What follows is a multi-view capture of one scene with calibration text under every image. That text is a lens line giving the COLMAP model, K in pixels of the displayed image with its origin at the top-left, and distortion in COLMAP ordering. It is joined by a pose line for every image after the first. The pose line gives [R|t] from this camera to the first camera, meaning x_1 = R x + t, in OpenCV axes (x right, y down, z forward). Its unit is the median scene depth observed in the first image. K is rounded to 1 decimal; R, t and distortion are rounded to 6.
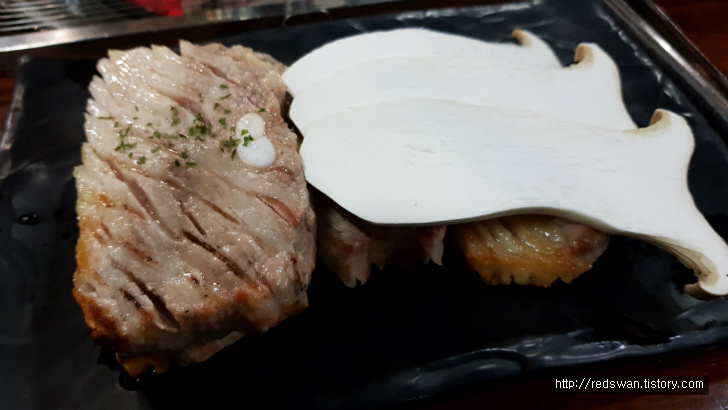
lens RADIAL K [[577.4, 0, 364.0], [0, 577.4, 205.0], [0, 0, 1]] dist [-0.007286, -0.004301]
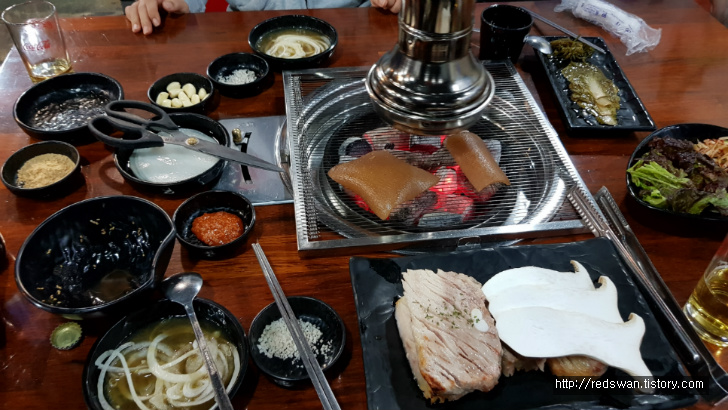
lens RADIAL K [[577.4, 0, 364.0], [0, 577.4, 205.0], [0, 0, 1]] dist [-0.007286, -0.004301]
pose [[0.995654, 0.078894, -0.049484, -0.635621], [-0.083958, 0.990338, -0.110367, -0.303154], [0.040299, 0.114042, 0.992658, -1.813793]]
